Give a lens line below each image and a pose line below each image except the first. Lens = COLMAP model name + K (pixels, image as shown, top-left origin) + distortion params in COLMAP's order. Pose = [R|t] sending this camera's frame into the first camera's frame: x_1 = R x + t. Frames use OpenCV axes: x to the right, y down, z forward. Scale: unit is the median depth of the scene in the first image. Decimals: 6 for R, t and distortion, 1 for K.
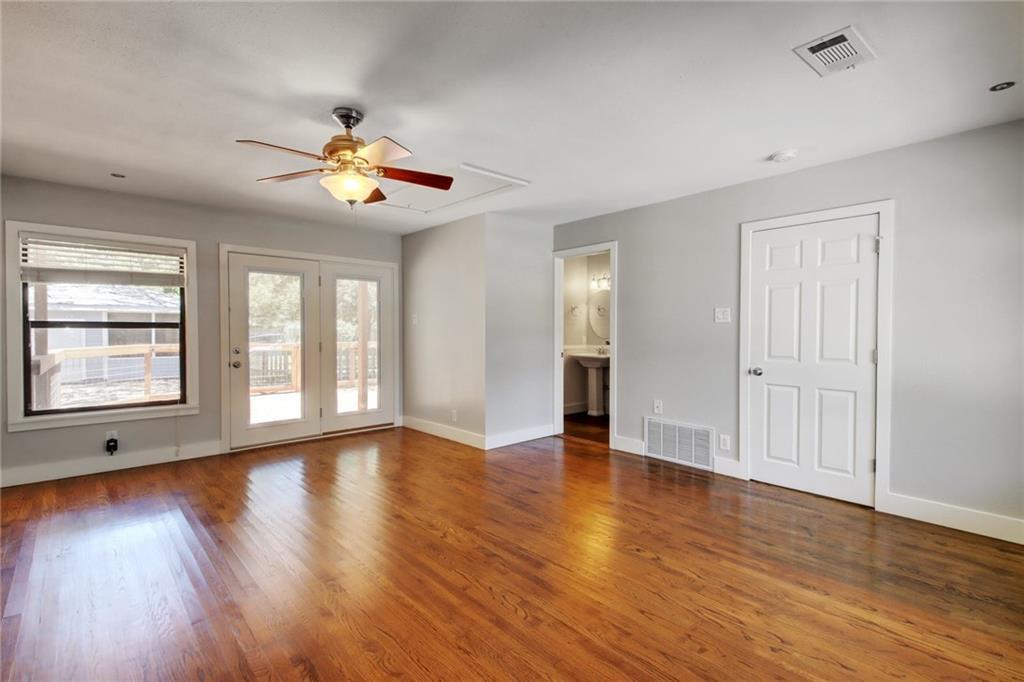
lens RADIAL K [[484.9, 0, 514.6], [0, 484.9, 338.6], [0, 0, 1]] dist [0.029712, -0.002927]
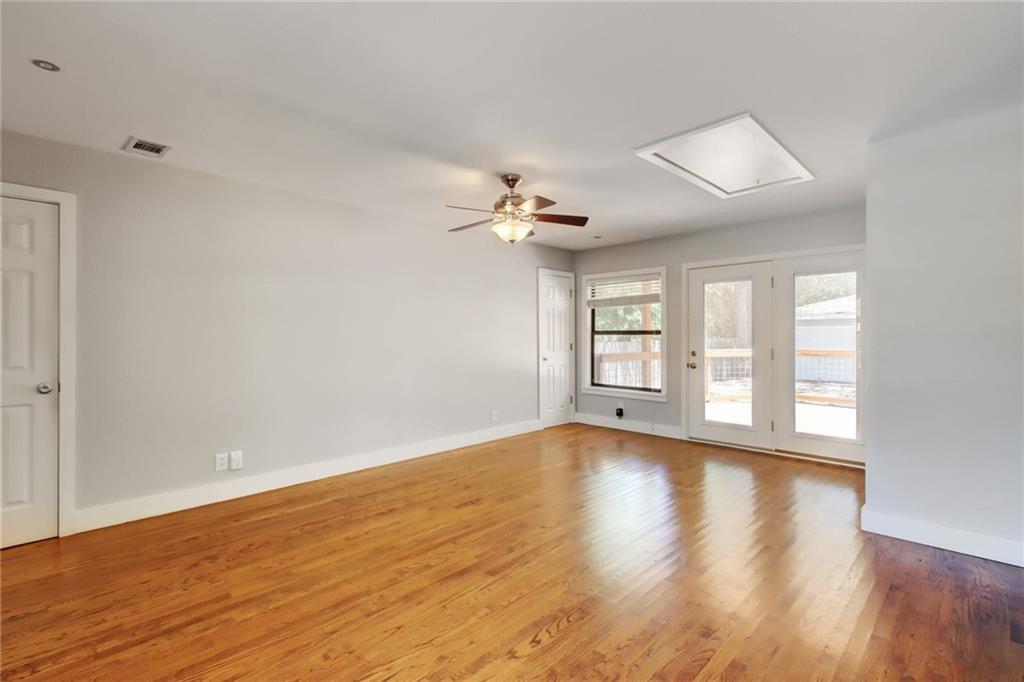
lens RADIAL K [[484.9, 0, 514.1], [0, 484.9, 333.8], [0, 0, 1]] dist [0.029712, -0.002927]
pose [[0.028101, -0.005370, -0.999591, 0.696106], [-0.014987, 0.999871, -0.005793, -0.011252], [0.999493, 0.015143, 0.028017, 0.670454]]
